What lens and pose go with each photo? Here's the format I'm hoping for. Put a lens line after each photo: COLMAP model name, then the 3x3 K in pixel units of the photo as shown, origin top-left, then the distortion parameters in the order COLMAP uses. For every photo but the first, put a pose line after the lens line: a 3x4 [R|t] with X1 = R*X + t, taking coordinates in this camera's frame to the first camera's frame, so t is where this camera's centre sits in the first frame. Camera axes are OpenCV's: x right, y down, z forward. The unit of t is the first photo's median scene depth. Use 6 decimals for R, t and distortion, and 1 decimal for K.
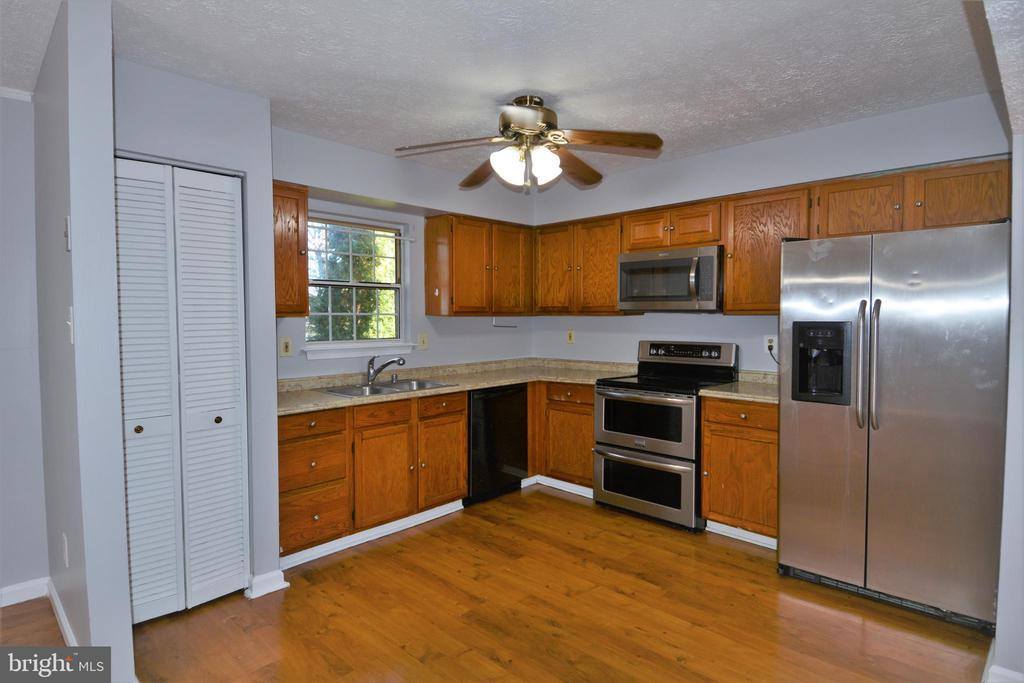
lens RADIAL K [[539.0, 0, 539.2], [0, 539.0, 340.3], [0, 0, 1]] dist [0.037506, -0.041941]
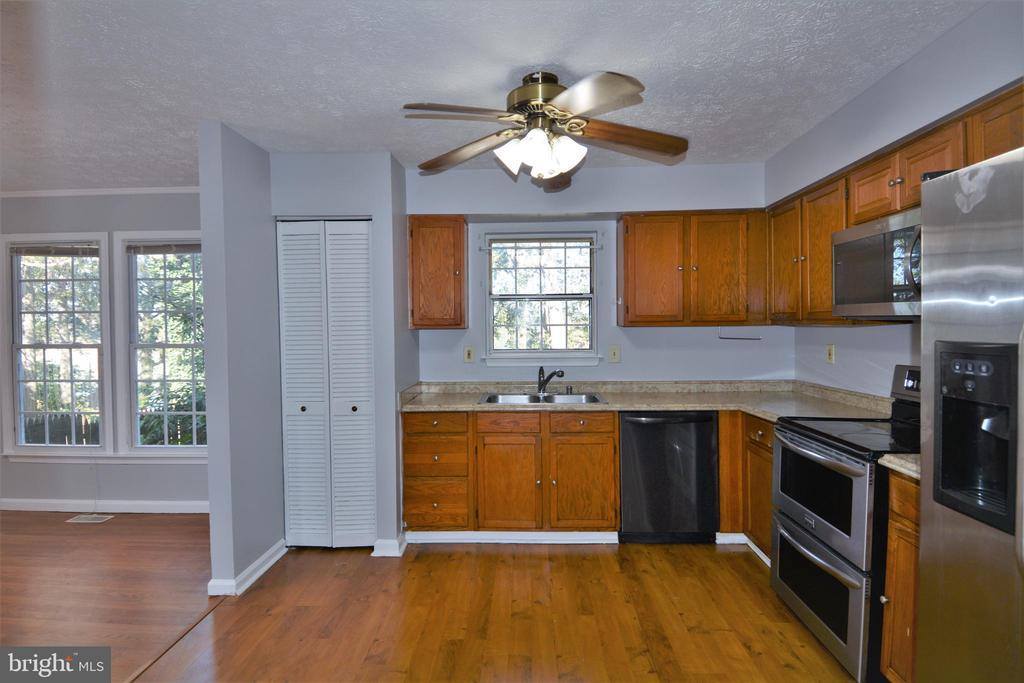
lens RADIAL K [[539.0, 0, 512.8], [0, 539.0, 338.6], [0, 0, 1]] dist [0.037506, -0.041941]
pose [[0.660351, 0.014059, -0.750826, 0.457121], [-0.026399, 0.999641, -0.004500, -0.018789], [0.750493, 0.022792, 0.660485, 0.307642]]
